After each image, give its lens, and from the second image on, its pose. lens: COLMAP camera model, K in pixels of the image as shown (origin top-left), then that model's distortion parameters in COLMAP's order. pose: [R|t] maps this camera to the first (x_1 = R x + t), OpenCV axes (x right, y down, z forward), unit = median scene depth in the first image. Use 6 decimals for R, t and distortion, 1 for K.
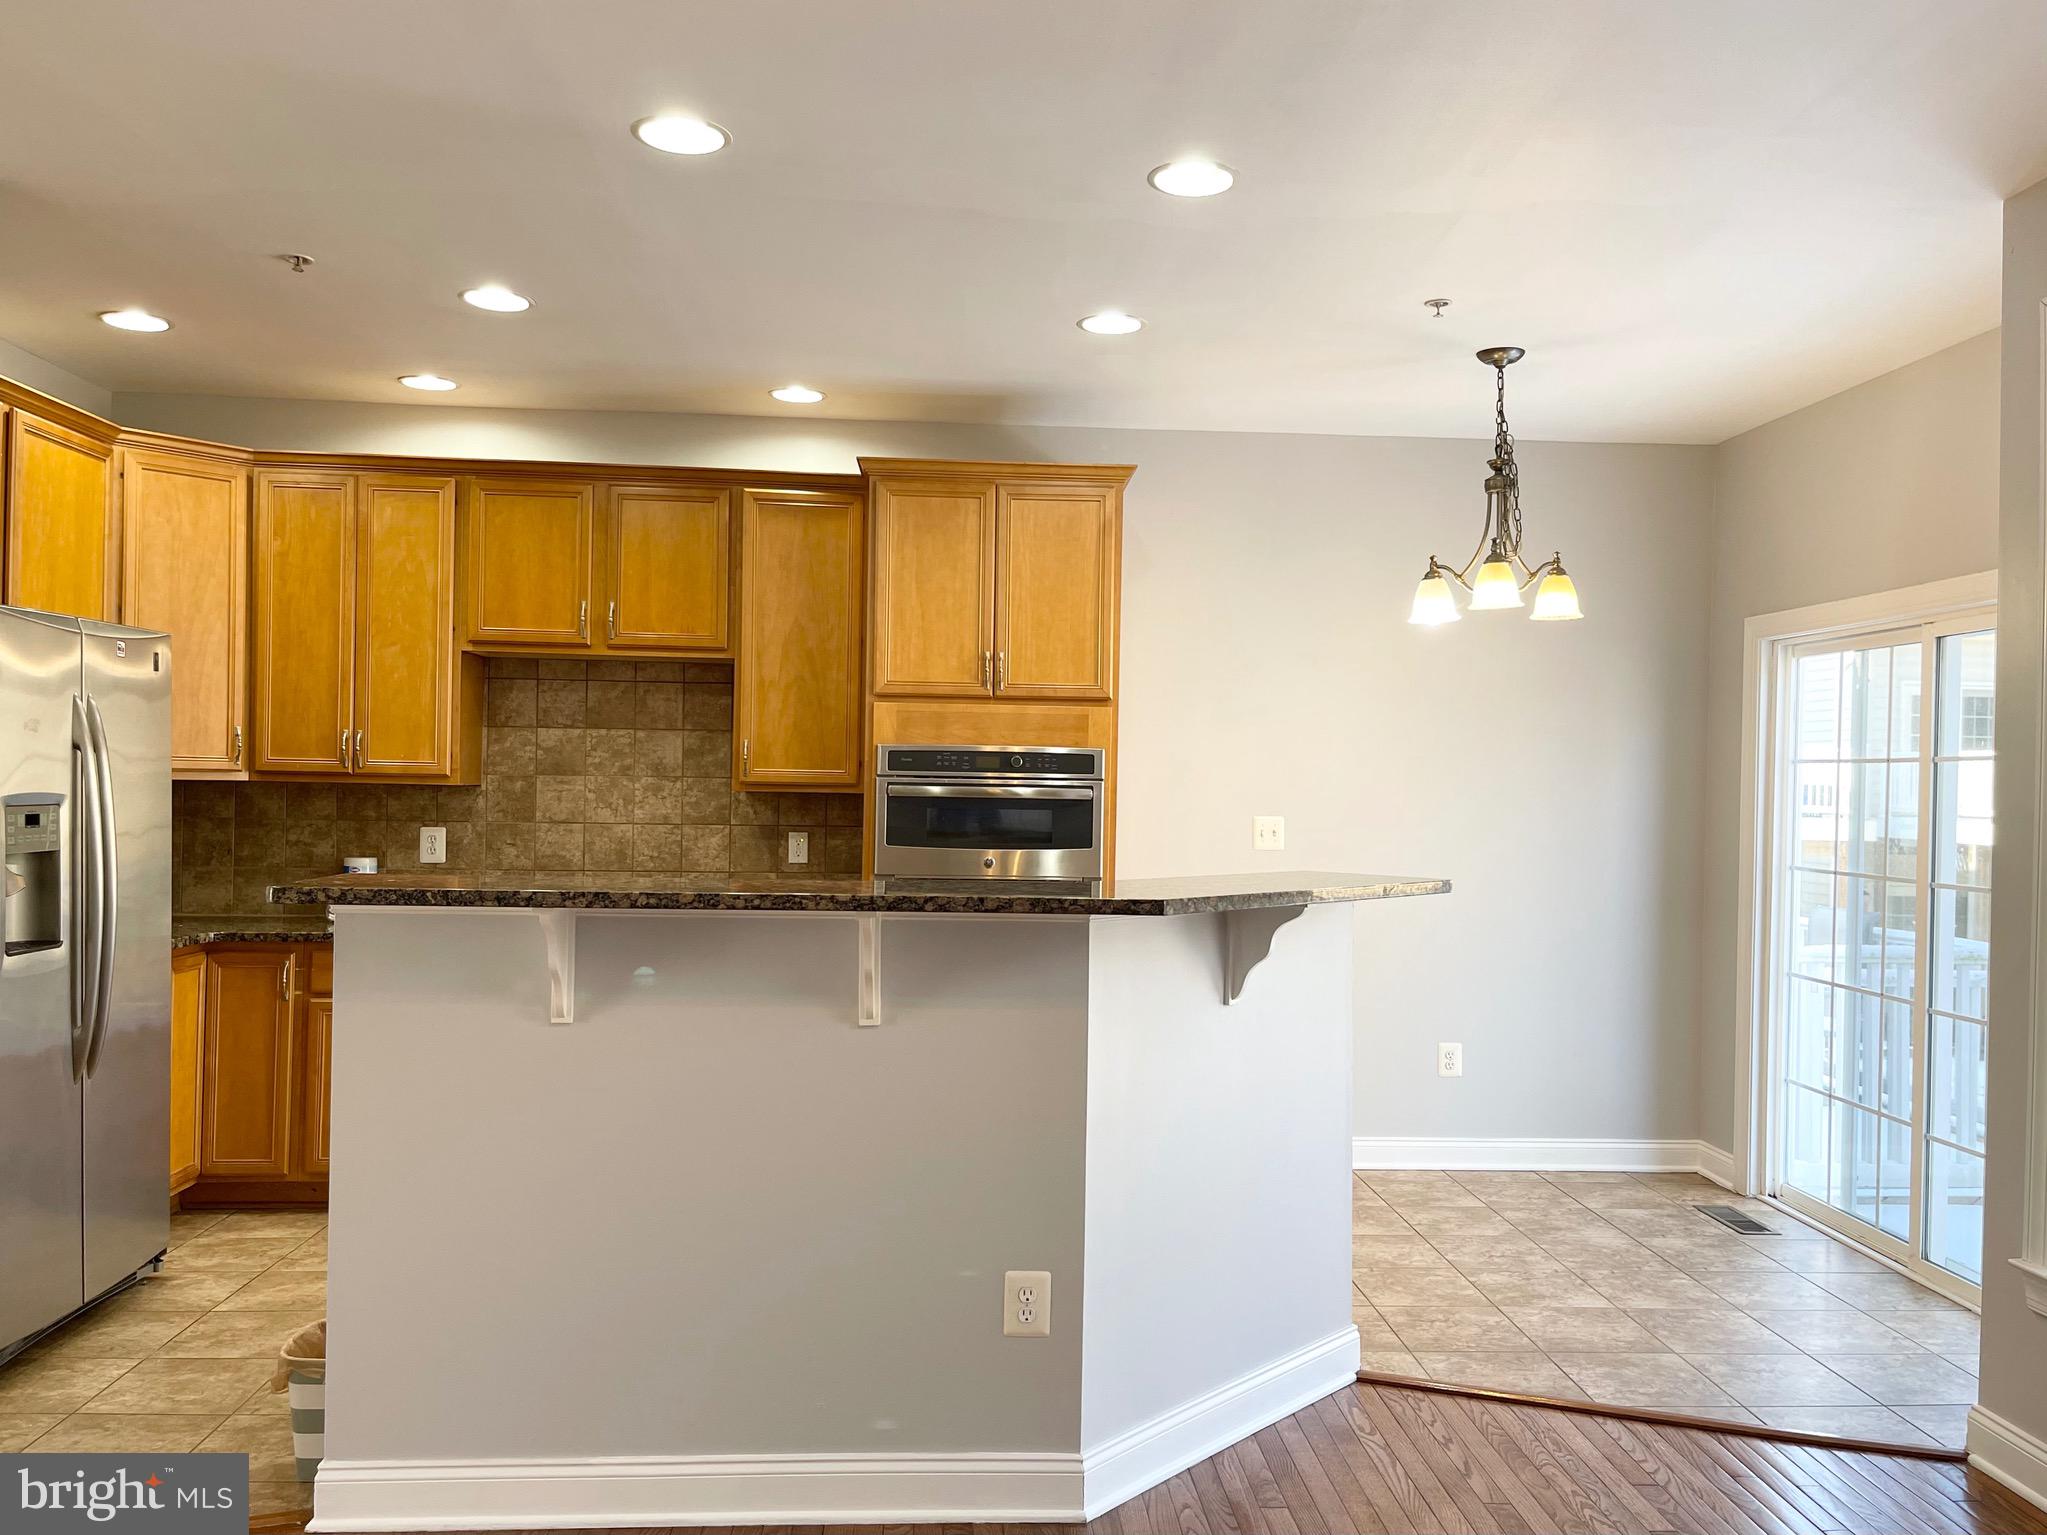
lens RADIAL K [[1614.5, 0, 1038.3], [0, 1614.5, 786.3], [0, 0, 1]] dist [0.058444, -0.053814]
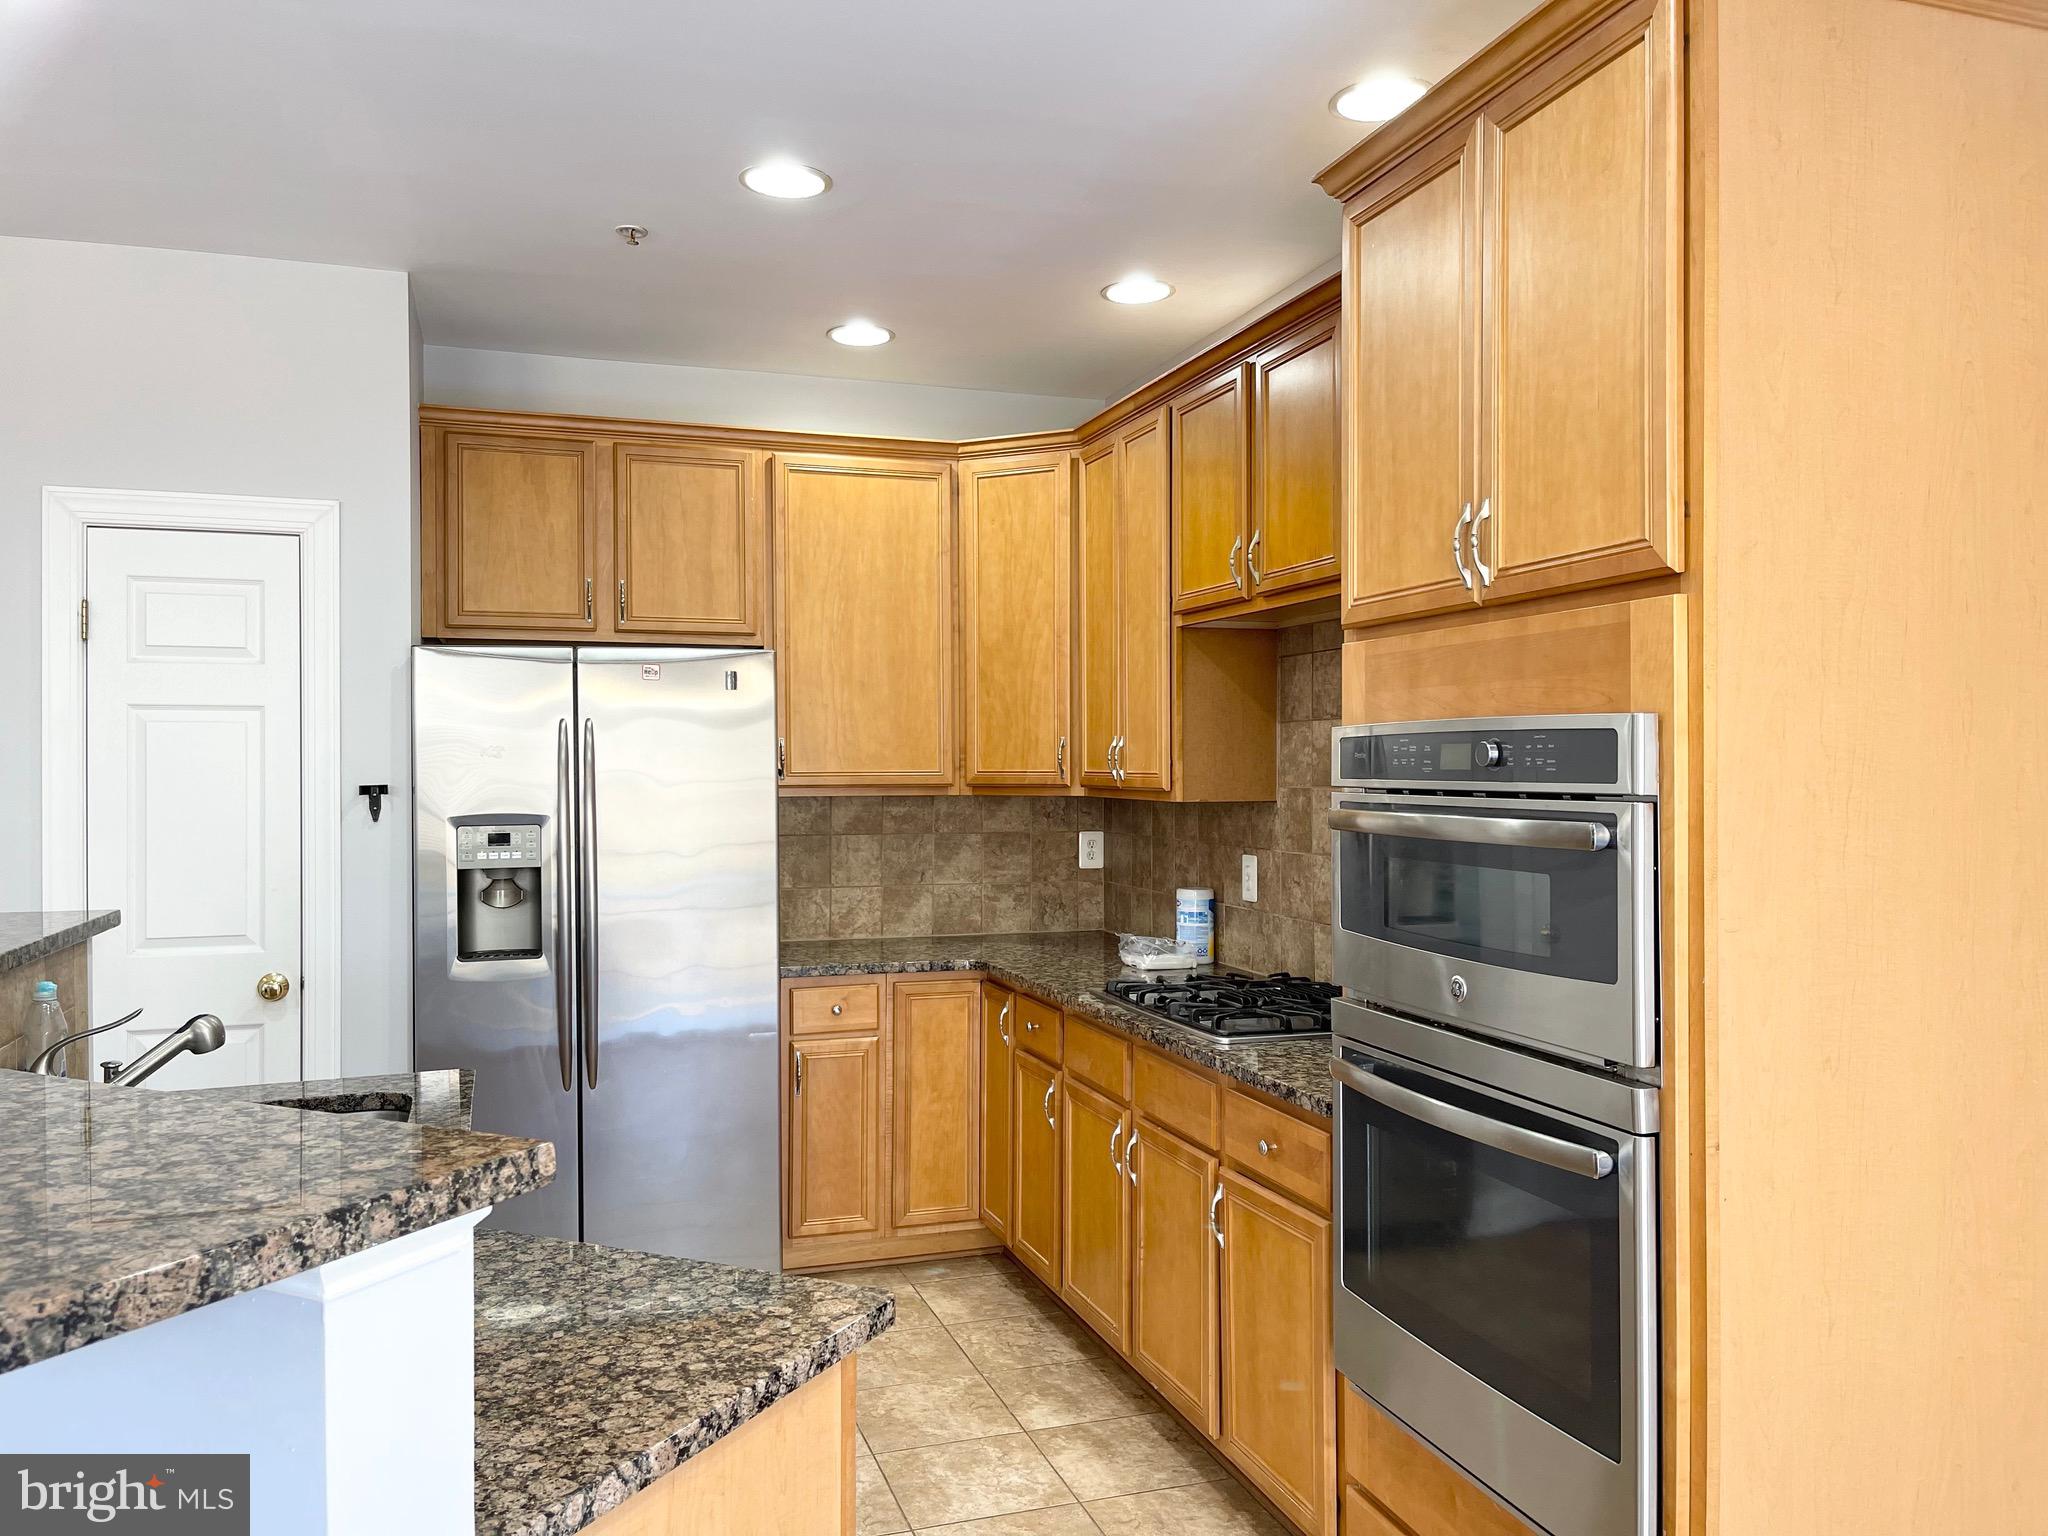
lens RADIAL K [[1546.8, 0, 1033.3], [0, 1546.8, 768.4], [0, 0, 1]] dist [0.068812, -0.080750]
pose [[0.254828, -0.016425, -0.966847, 0.334428], [0.005418, 0.999864, -0.015558, -0.005646], [0.966971, -0.001274, 0.254883, 0.752470]]
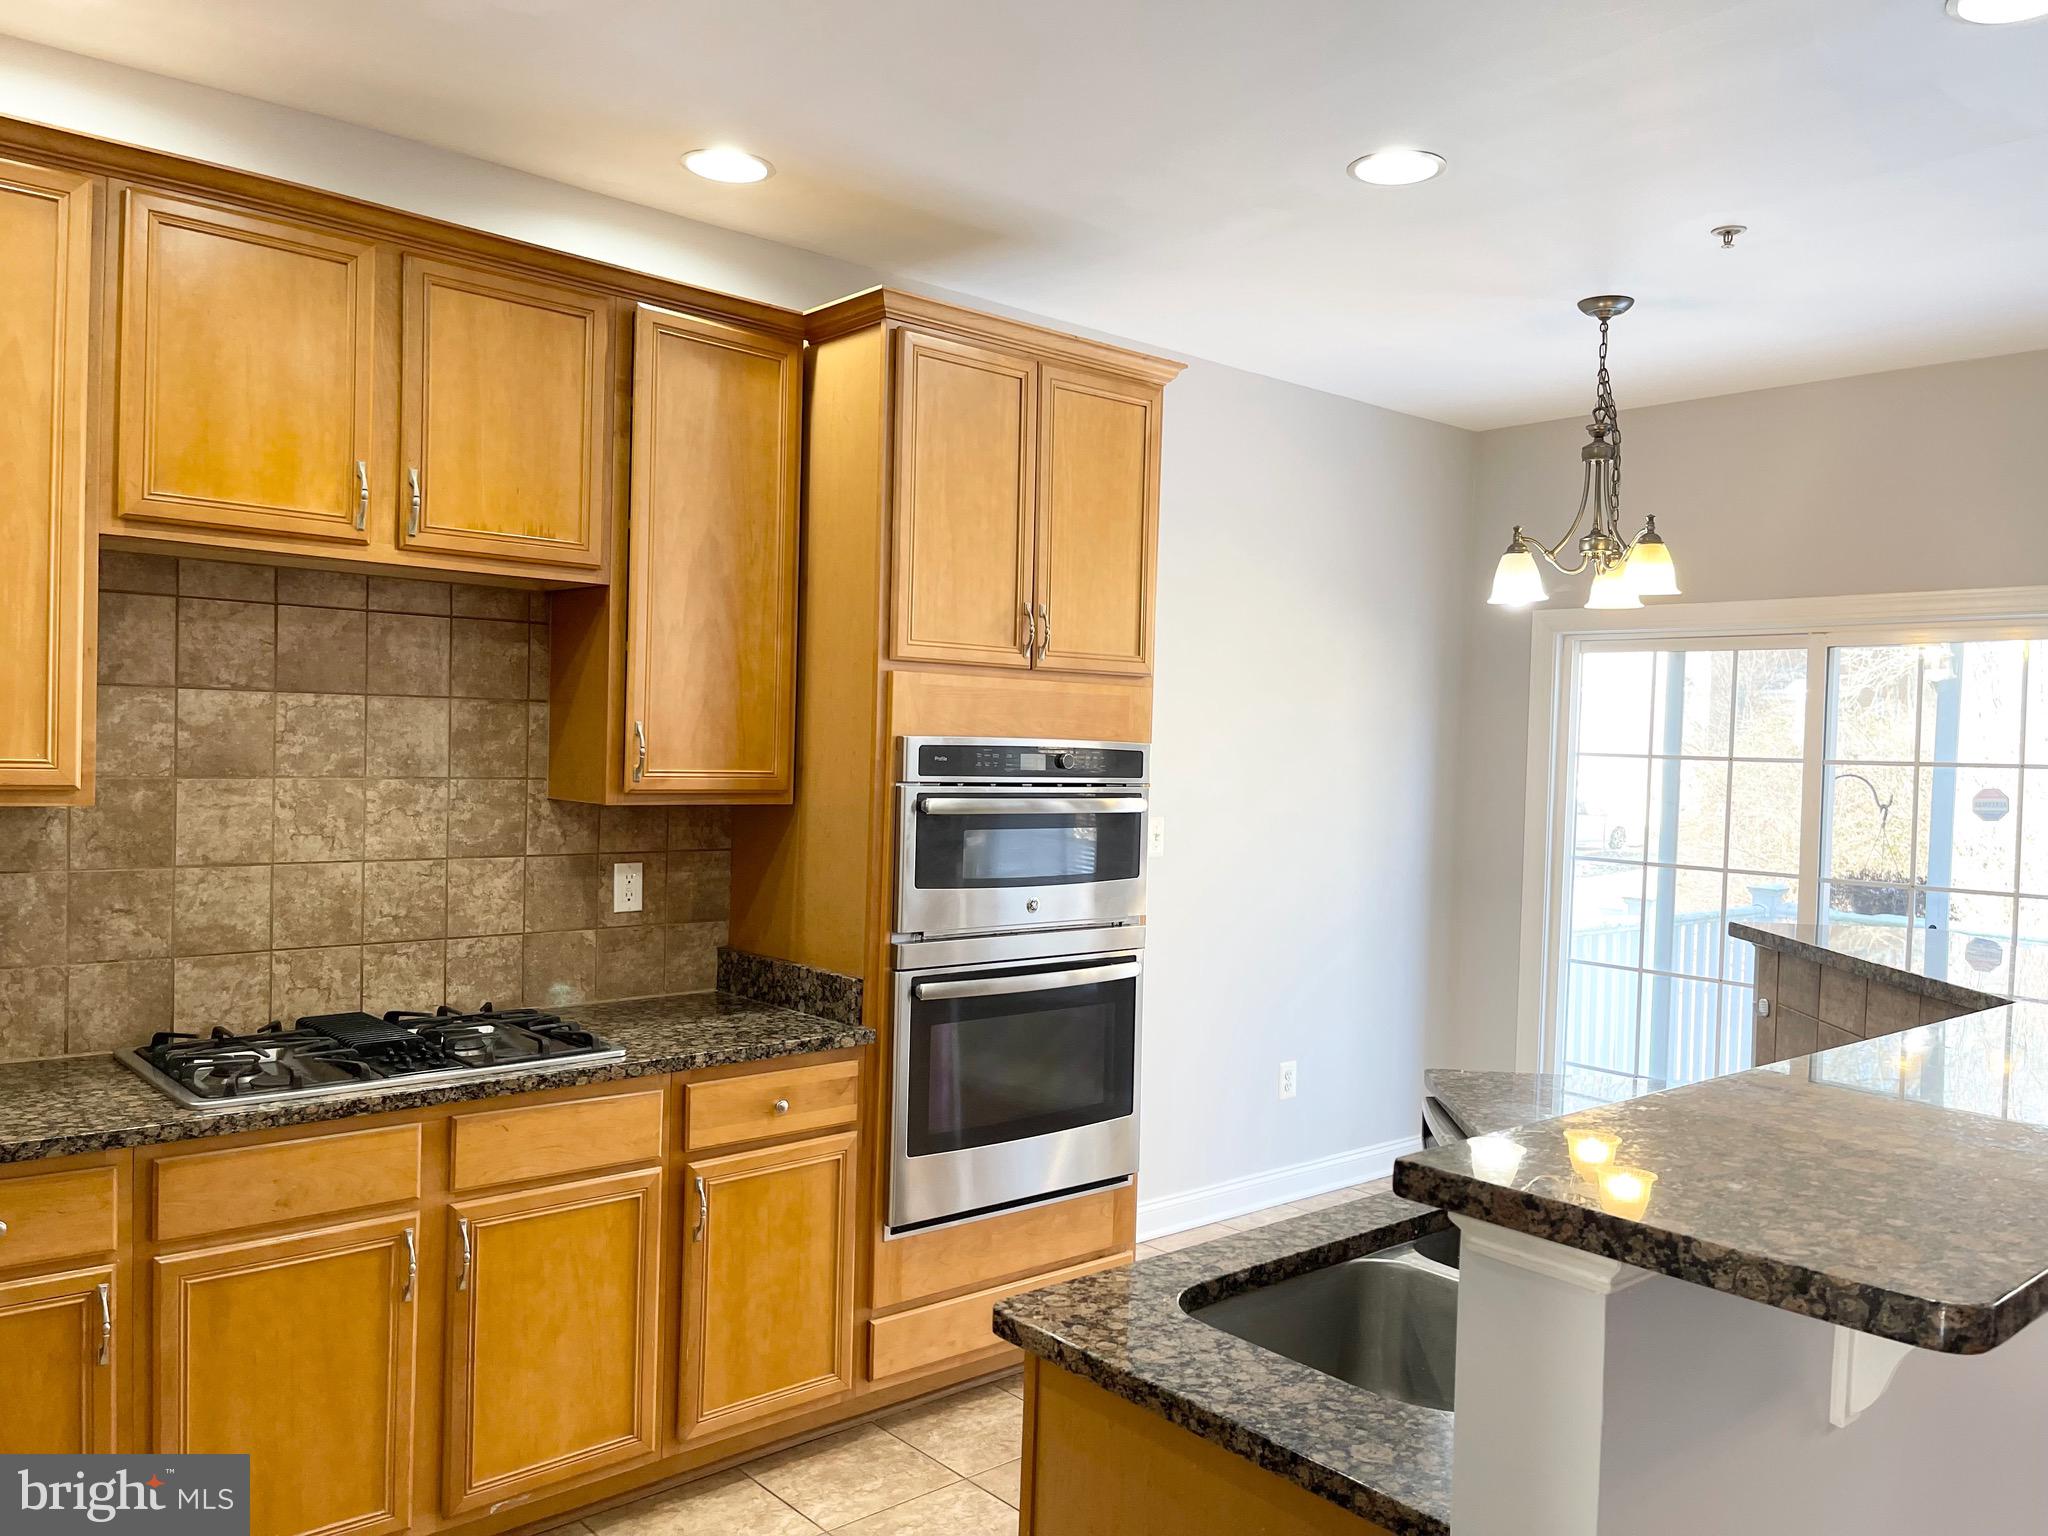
lens RADIAL K [[1546.8, 0, 1038.1], [0, 1546.8, 784.9], [0, 0, 1]] dist [0.068812, -0.080750]
pose [[0.789257, -0.012621, 0.613934, -0.425662], [-0.012759, 0.999236, 0.036943, -0.028756], [-0.613931, -0.036991, 0.788493, 0.450472]]
